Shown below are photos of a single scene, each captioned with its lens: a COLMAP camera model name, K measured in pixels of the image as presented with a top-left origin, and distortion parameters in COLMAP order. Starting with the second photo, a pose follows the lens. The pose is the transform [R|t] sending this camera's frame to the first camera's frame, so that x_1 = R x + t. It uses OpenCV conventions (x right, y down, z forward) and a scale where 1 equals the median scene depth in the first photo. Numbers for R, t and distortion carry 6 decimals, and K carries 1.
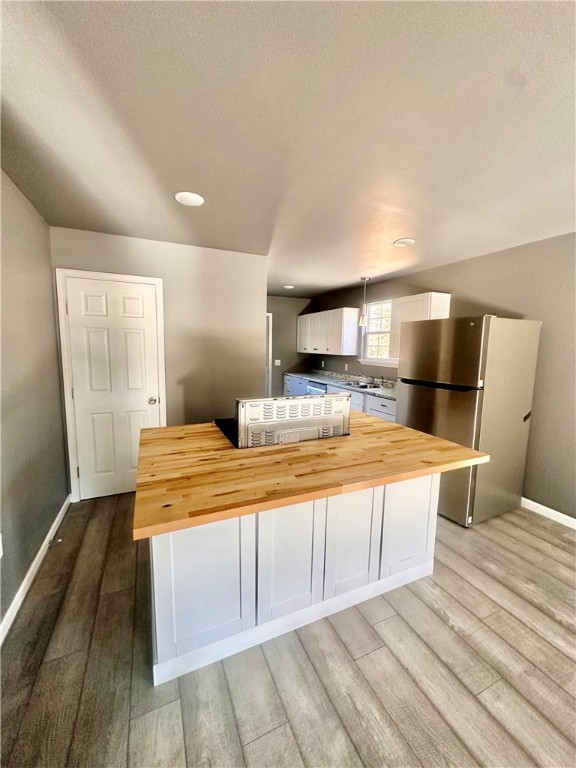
lens RADIAL K [[307.2, 0, 288.0], [0, 307.2, 384.0], [0, 0, 1]] dist [-0.006861, 0.000092]
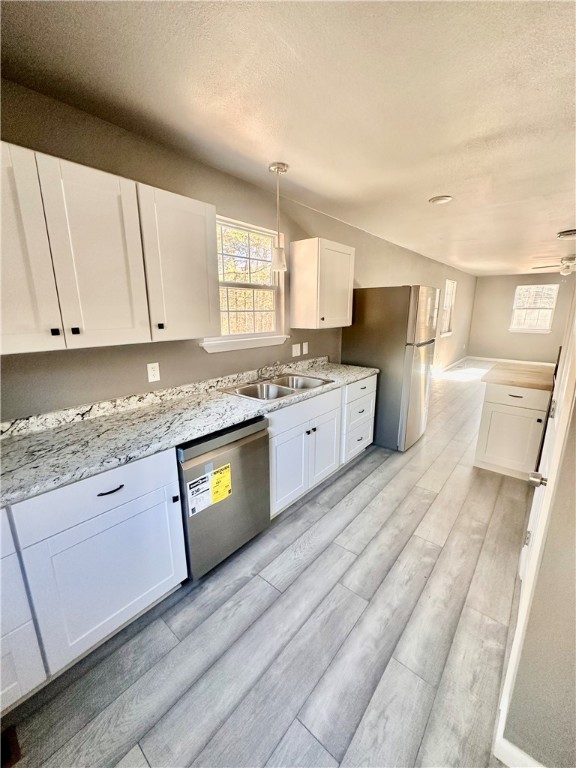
lens RADIAL K [[307.2, 0, 288.0], [0, 307.2, 384.0], [0, 0, 1]] dist [-0.006861, 0.000092]
pose [[-0.429982, -0.226554, 0.873950, -0.214256], [0.107490, 0.948273, 0.298705, -0.142653], [-0.896416, 0.222379, -0.383388, 1.076147]]
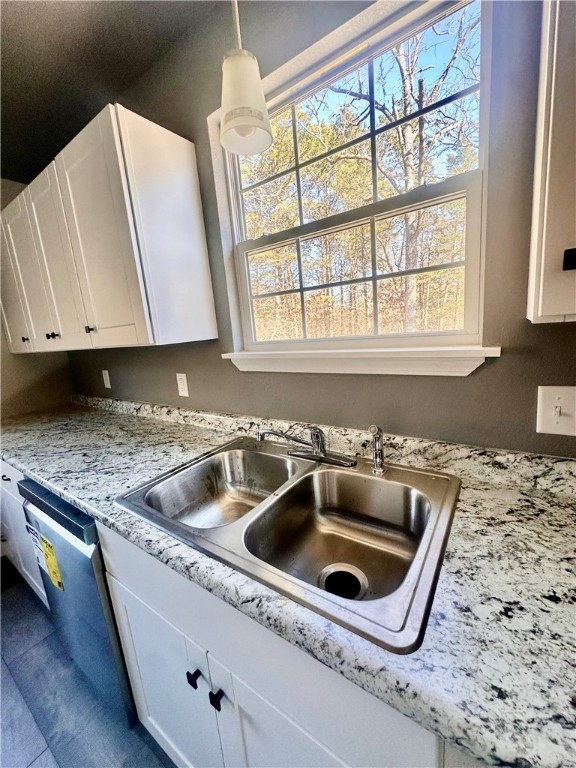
lens RADIAL K [[307.2, 0, 288.0], [0, 307.2, 384.0], [0, 0, 1]] dist [-0.006861, 0.000092]
pose [[0.853817, -0.186405, 0.486055, 0.144814], [0.163514, 0.982468, 0.089550, -0.069909], [-0.494226, 0.003017, 0.869328, 0.753852]]
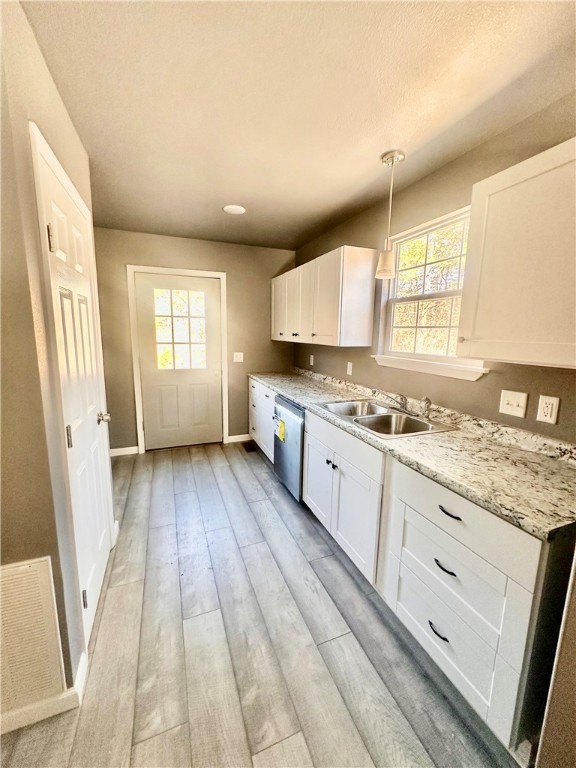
lens RADIAL K [[307.2, 0, 288.0], [0, 307.2, 384.0], [0, 0, 1]] dist [-0.006861, 0.000092]
pose [[0.998896, 0.004658, -0.046755, 0.116801], [-0.002620, 0.999047, 0.043572, -0.054613], [0.046913, -0.043401, 0.997956, 0.501104]]
